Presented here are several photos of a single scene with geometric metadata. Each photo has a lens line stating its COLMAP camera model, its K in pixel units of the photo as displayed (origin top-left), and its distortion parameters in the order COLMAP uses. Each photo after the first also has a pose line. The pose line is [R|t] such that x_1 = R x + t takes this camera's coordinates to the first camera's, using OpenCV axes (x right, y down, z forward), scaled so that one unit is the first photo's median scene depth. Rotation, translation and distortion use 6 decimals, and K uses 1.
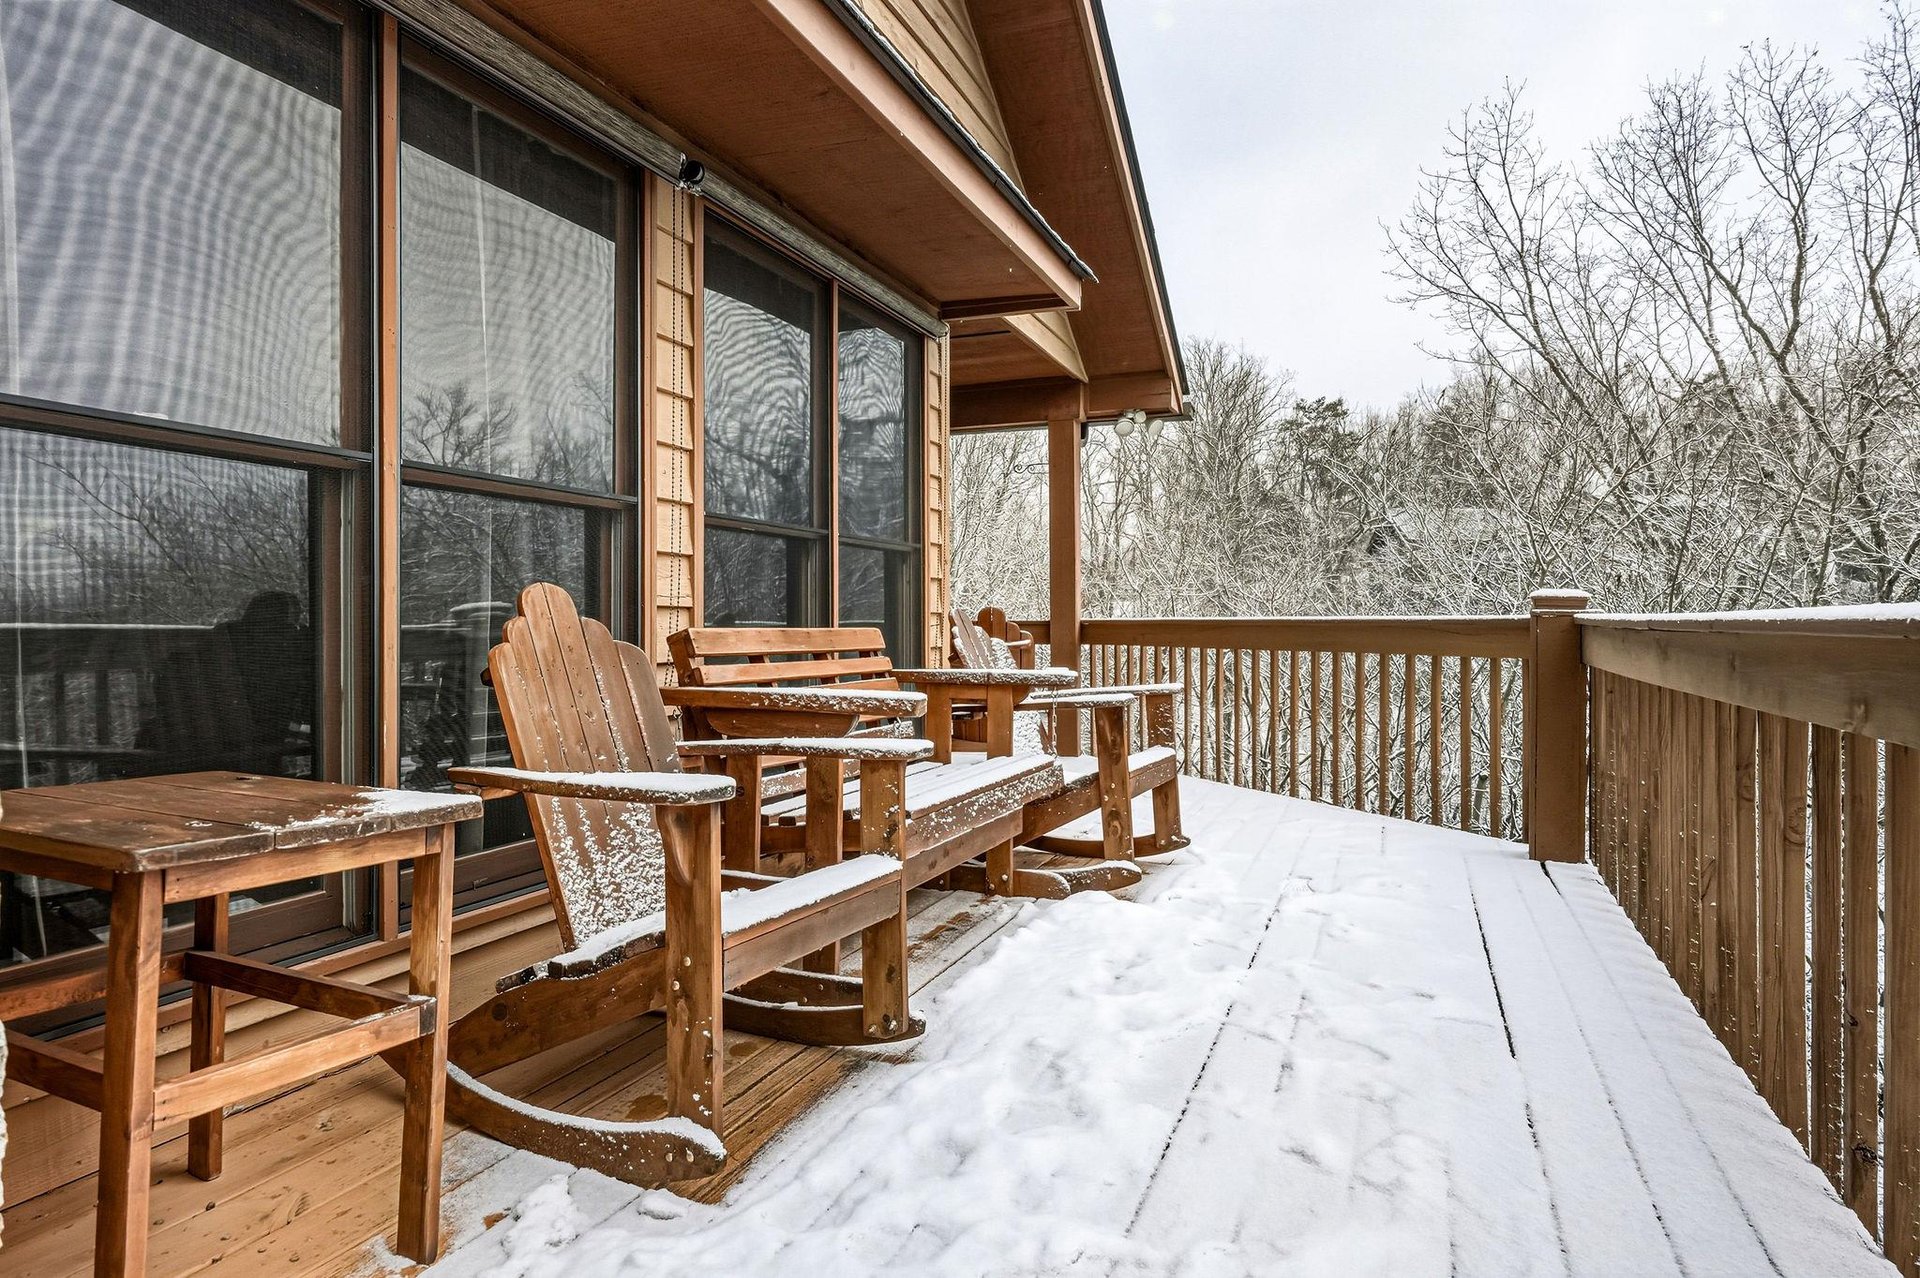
lens RADIAL K [[930.1, 0, 960.0], [0, 930.1, 639.0], [0, 0, 1]] dist [0.000548, 0.001427]
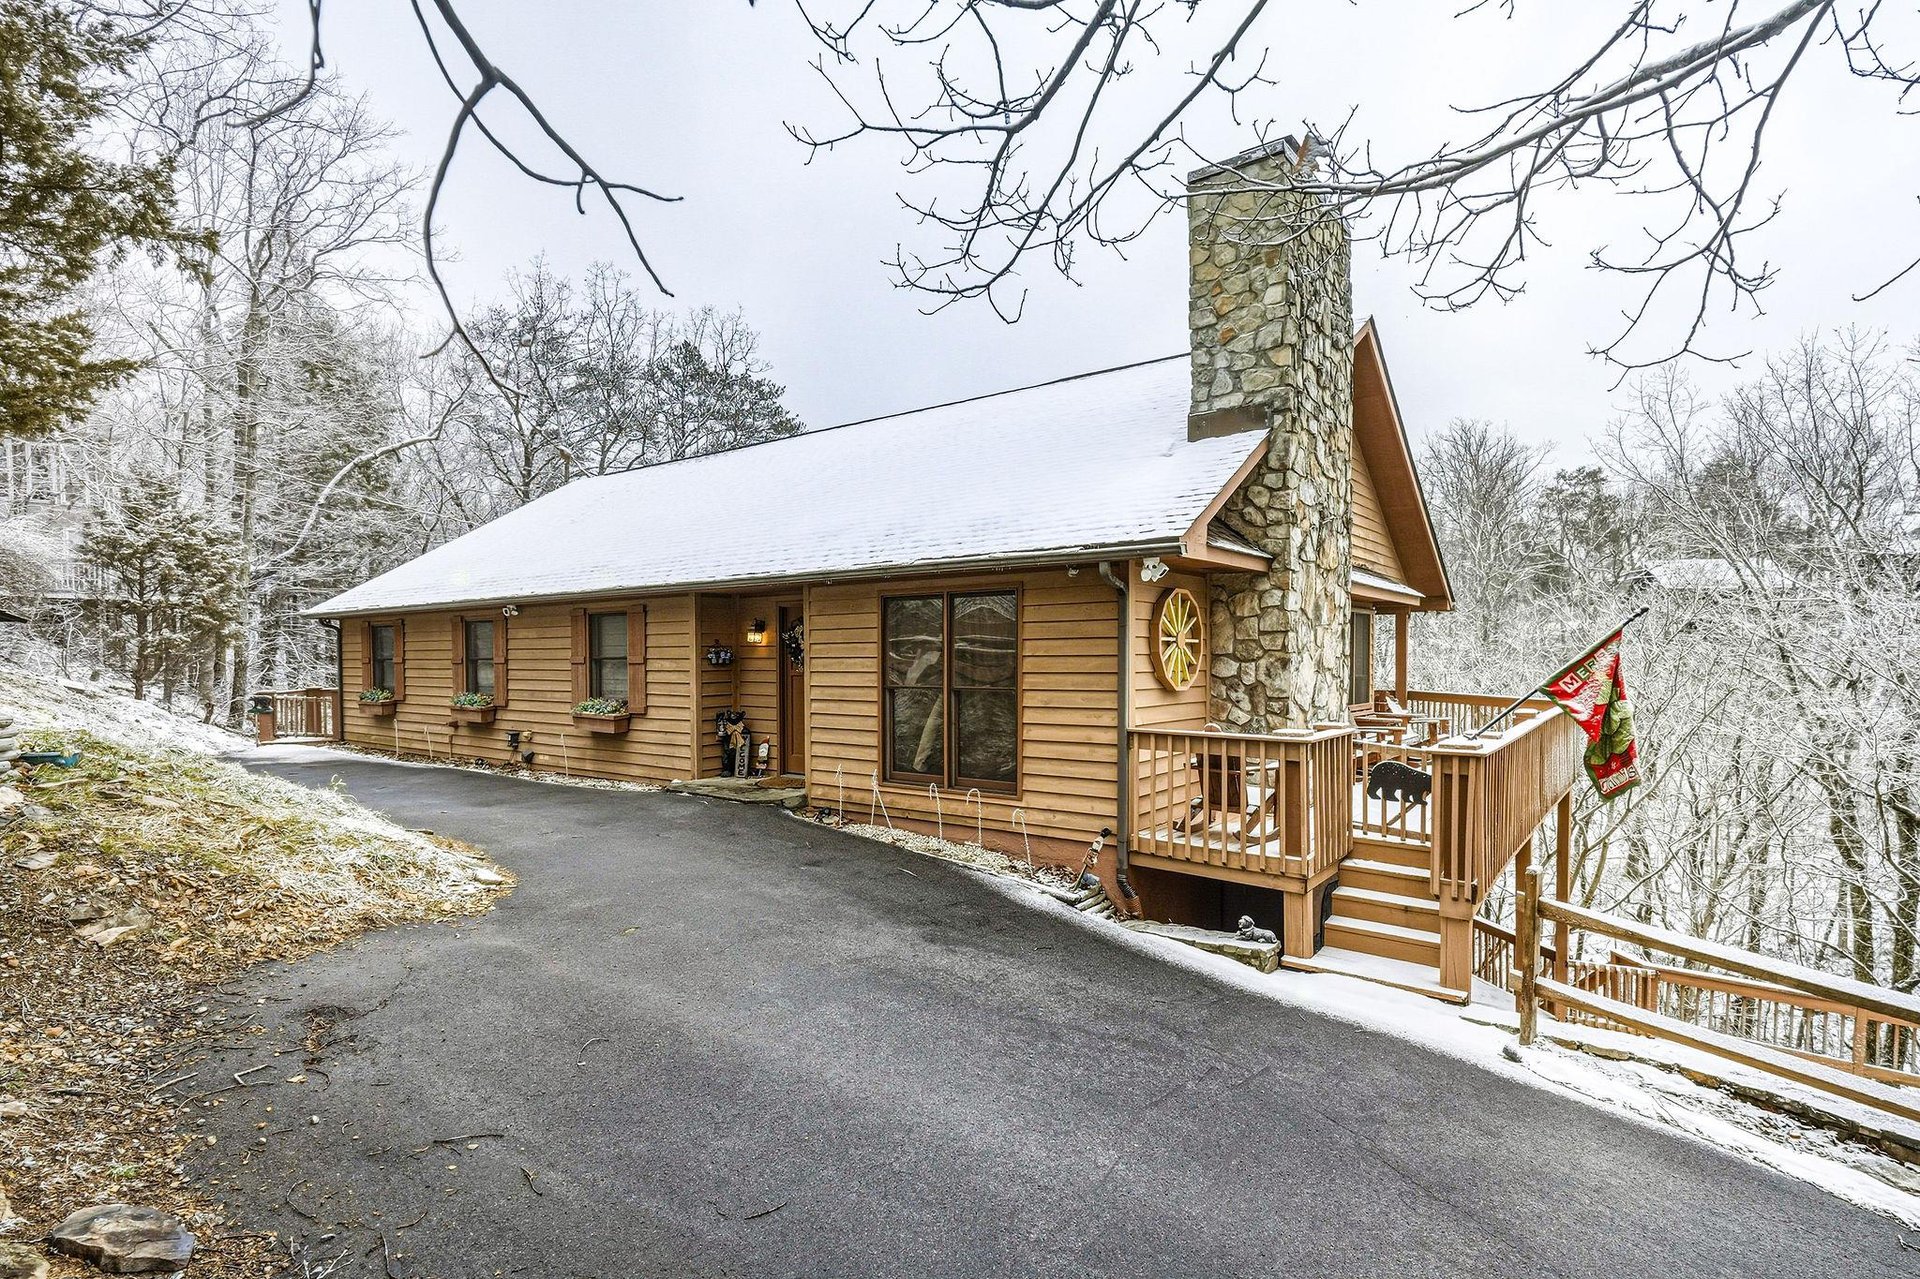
lens RADIAL K [[930.1, 0, 960.0], [0, 930.1, 639.5], [0, 0, 1]] dist [0.000548, 0.001427]
pose [[0.969116, 0.006034, -0.246530, -0.078391], [-0.009598, 0.999866, -0.013258, -0.020543], [0.246417, 0.015215, 0.969045, -0.322288]]
